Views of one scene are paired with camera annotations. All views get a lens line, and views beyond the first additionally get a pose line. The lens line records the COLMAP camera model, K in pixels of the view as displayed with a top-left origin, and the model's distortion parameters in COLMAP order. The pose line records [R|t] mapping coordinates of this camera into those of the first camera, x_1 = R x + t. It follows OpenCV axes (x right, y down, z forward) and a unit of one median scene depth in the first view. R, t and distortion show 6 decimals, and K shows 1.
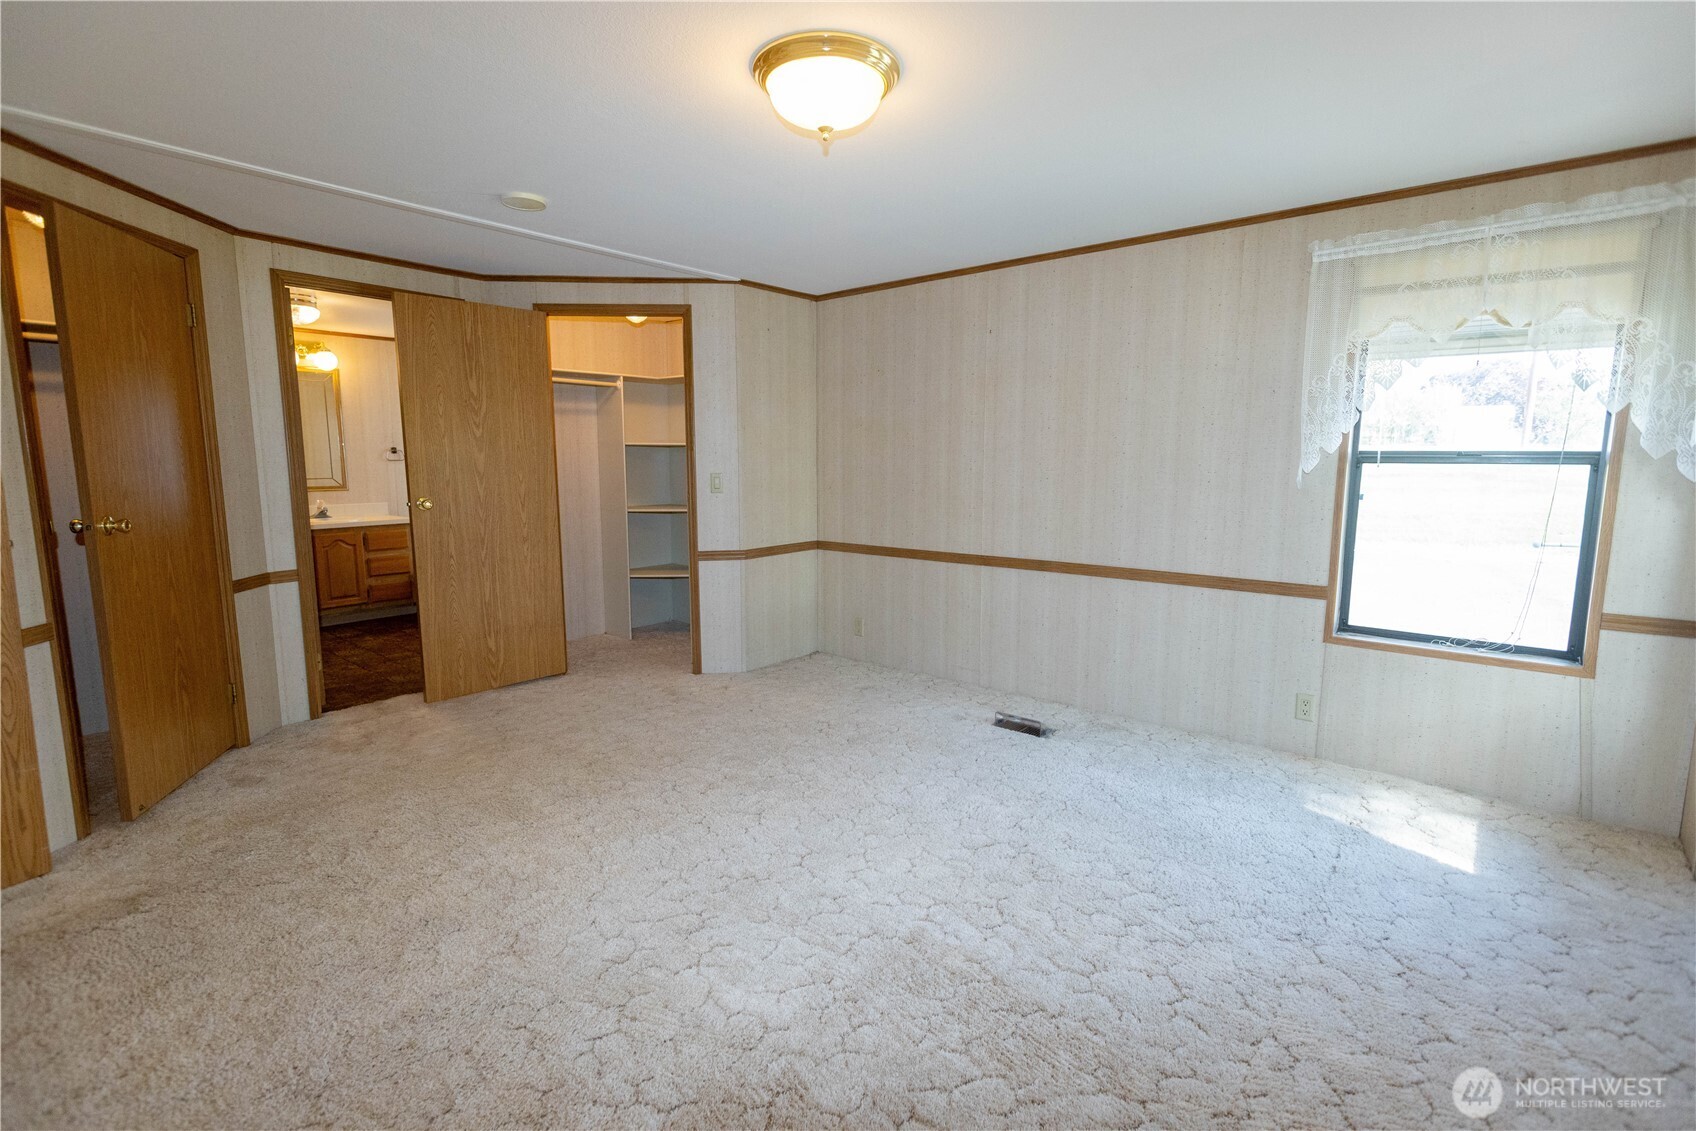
lens RADIAL K [[783.5, 0, 849.5], [0, 783.5, 556.6], [0, 0, 1]] dist [0.003757, -0.001134]
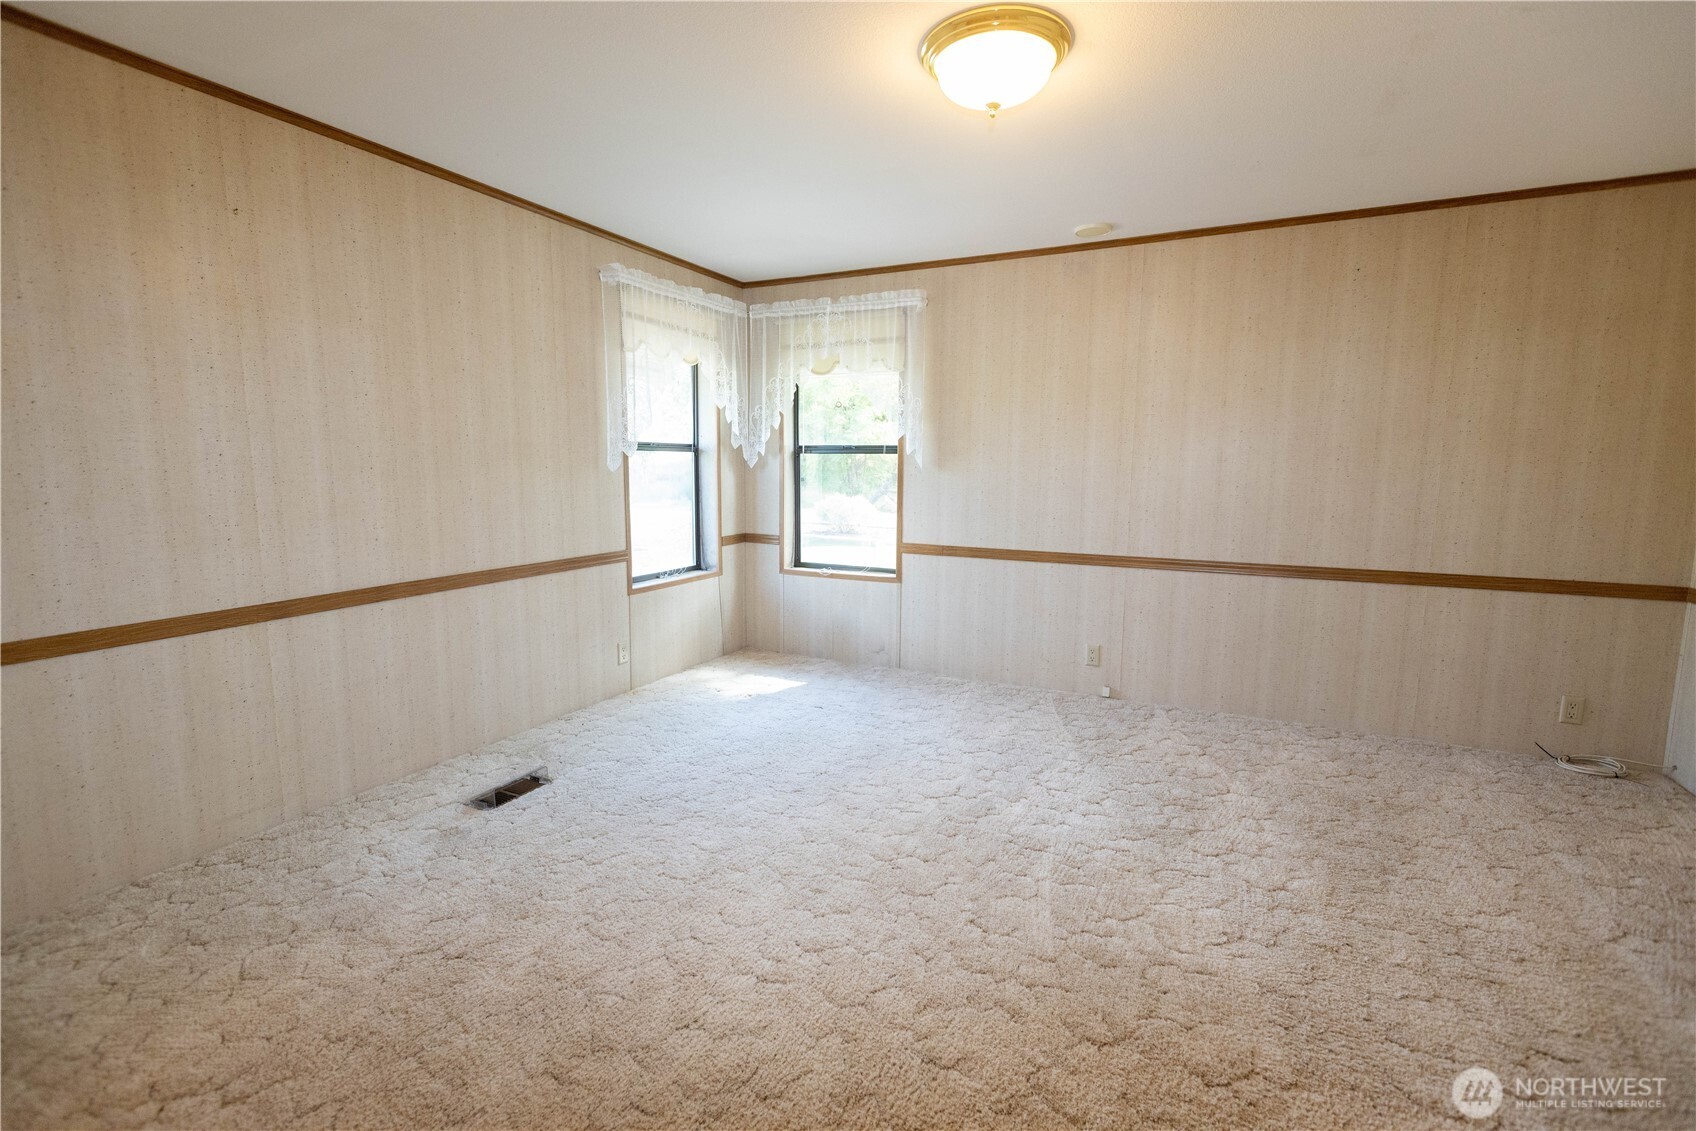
lens RADIAL K [[774.8, 0, 849.7], [0, 774.8, 555.9], [0, 0, 1]] dist [0.001926, -0.001027]
pose [[-0.259791, -0.127147, 0.957258, -0.717608], [0.103261, 0.981952, 0.158451, -0.121773], [-0.960128, 0.140012, -0.241973, 1.055811]]
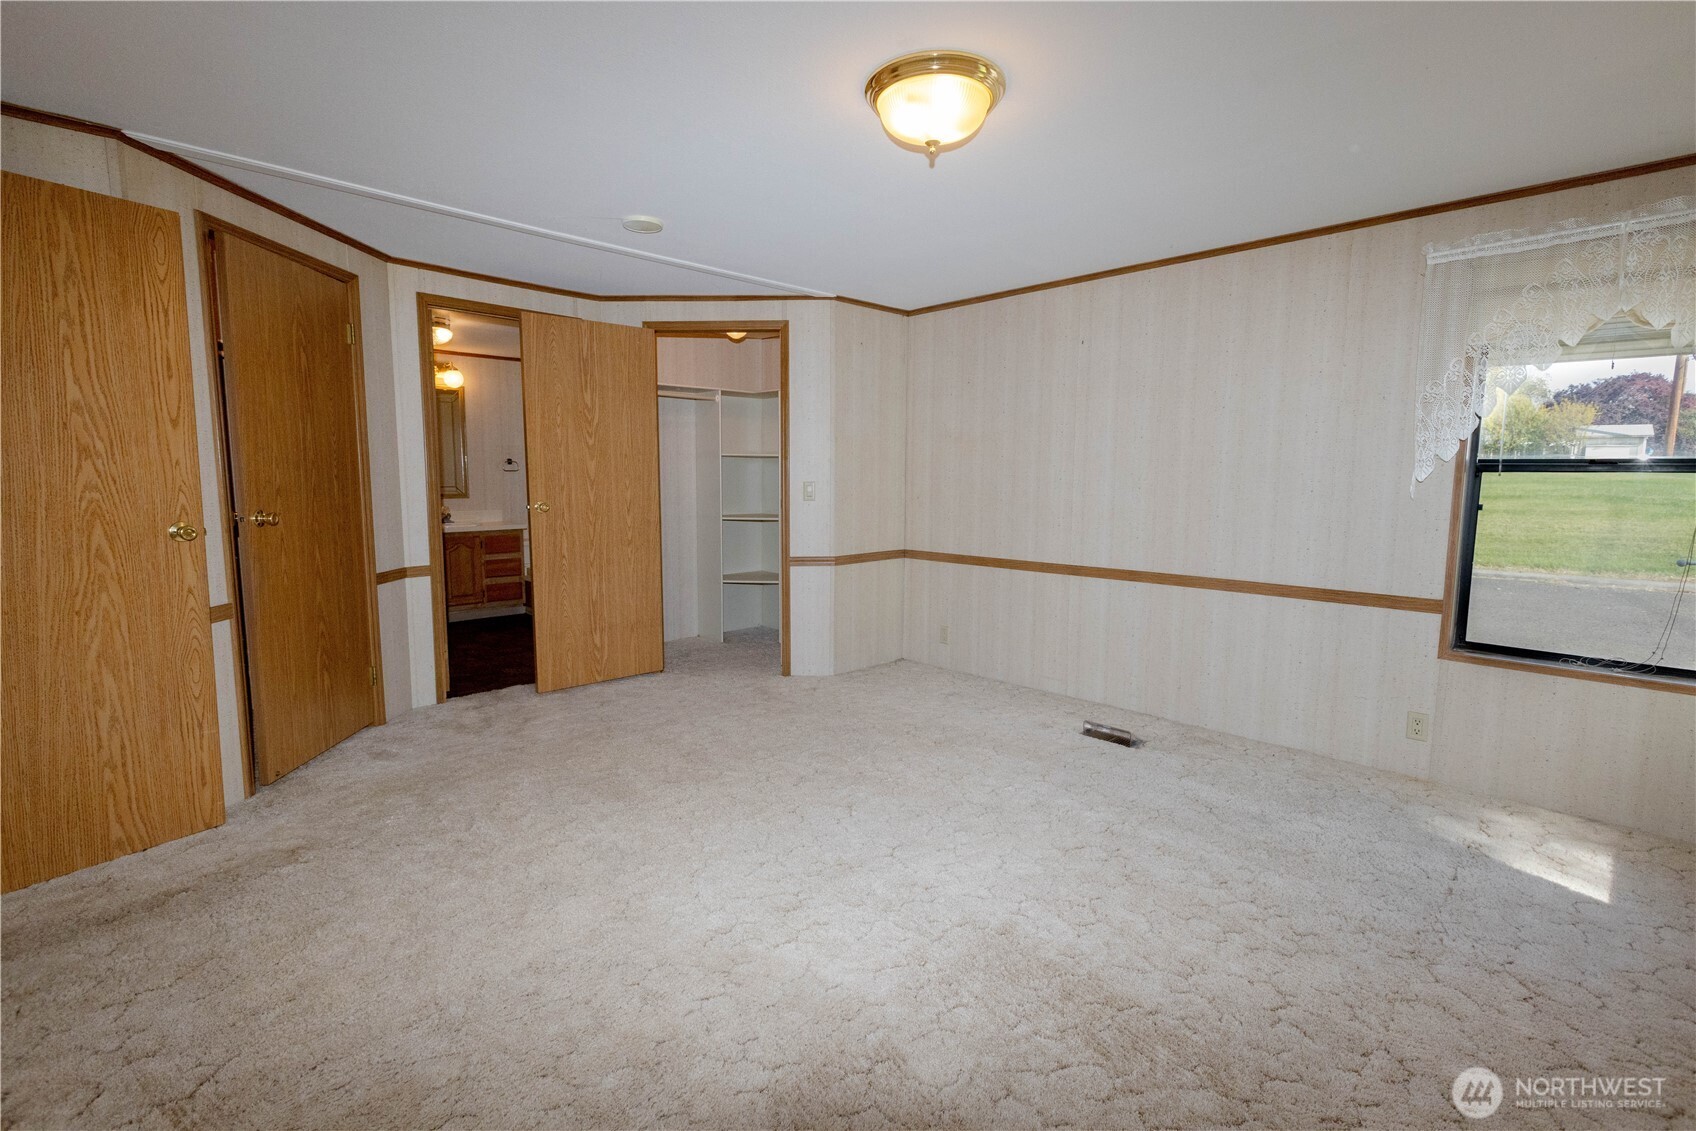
lens RADIAL K [[774.8, 0, 849.7], [0, 774.8, 555.9], [0, 0, 1]] dist [0.001926, -0.001027]
pose [[0.994726, 0.016844, -0.101176, -0.017239], [-0.019133, 0.999582, -0.021697, 0.019712], [0.100768, 0.023518, 0.994632, -0.018088]]
